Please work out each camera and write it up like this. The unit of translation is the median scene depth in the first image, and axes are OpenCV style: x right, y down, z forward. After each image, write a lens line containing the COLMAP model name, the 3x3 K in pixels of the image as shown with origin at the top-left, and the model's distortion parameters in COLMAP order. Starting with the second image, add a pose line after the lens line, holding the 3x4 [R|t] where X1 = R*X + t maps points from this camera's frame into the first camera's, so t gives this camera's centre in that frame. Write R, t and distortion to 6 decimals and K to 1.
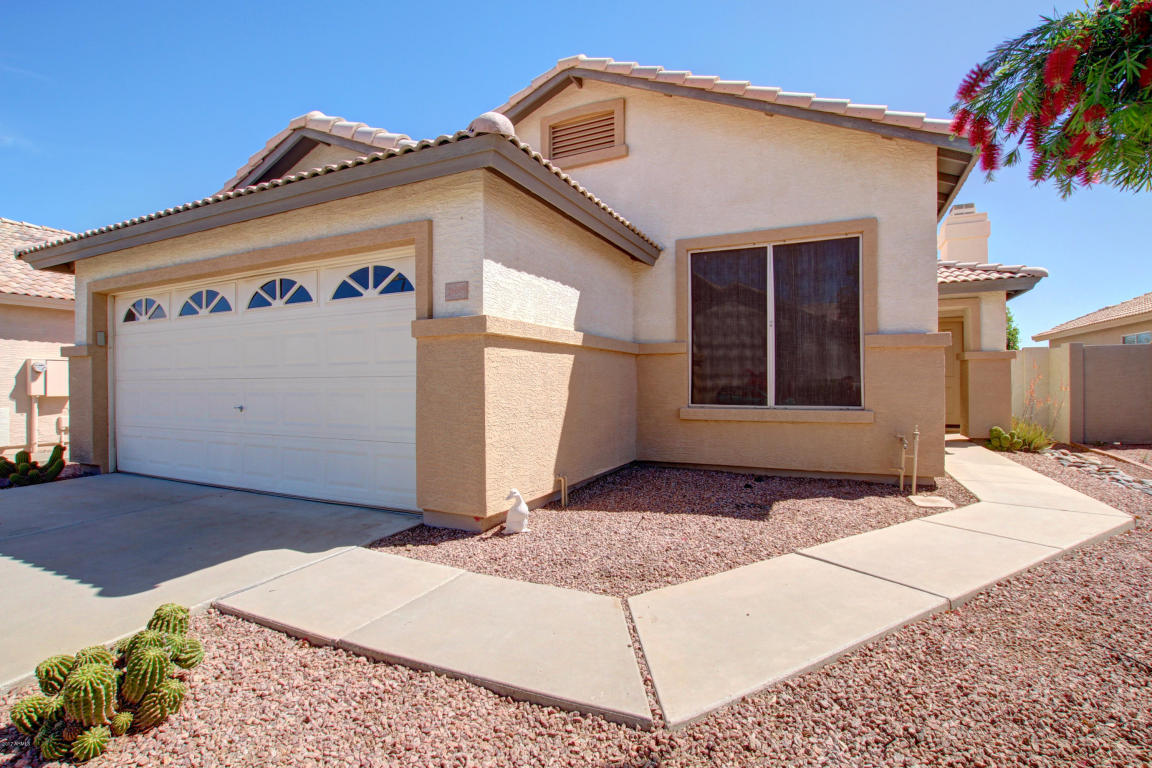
lens RADIAL K [[535.8, 0, 583.3], [0, 535.8, 383.0], [0, 0, 1]] dist [-0.025217, -0.000416]
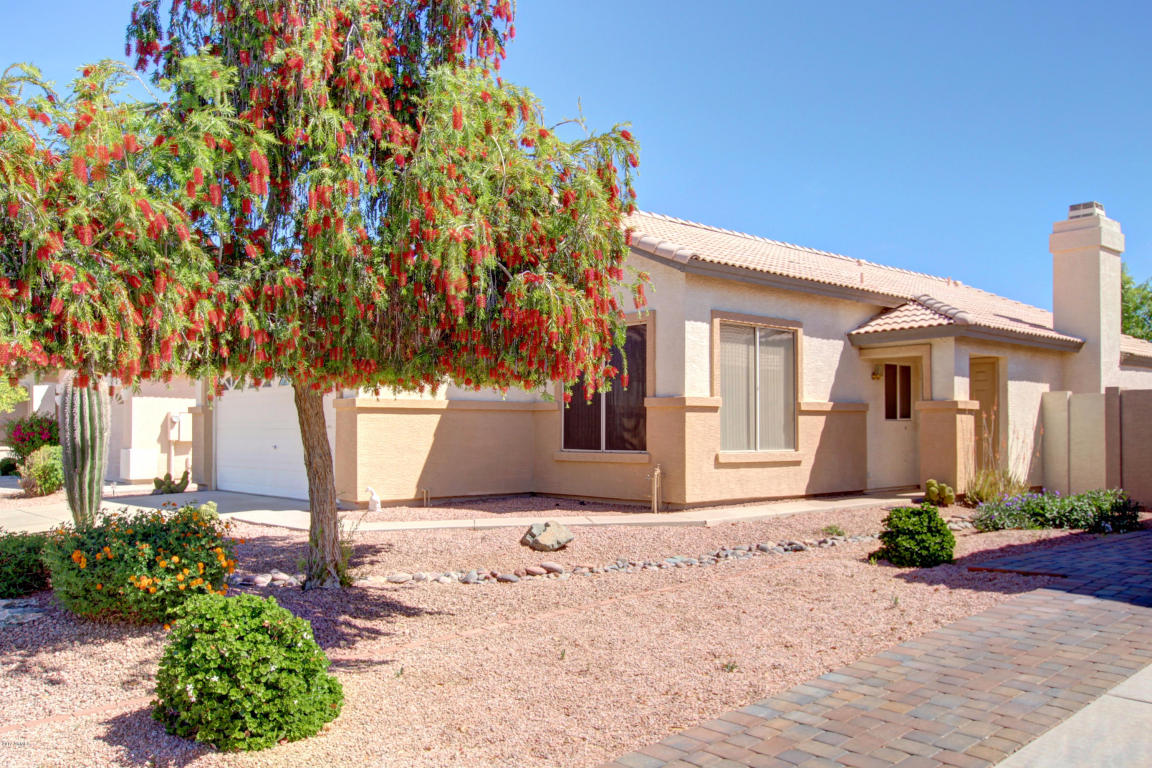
lens RADIAL K [[944.2, 0, 574.7], [0, 944.2, 416.7], [0, 0, 1]] dist [0.027259, 0.000377]
pose [[0.919729, -0.001907, -0.392549, 1.222318], [-0.003627, 0.999904, -0.013356, -0.008917], [0.392537, 0.013708, 0.919634, -1.198749]]
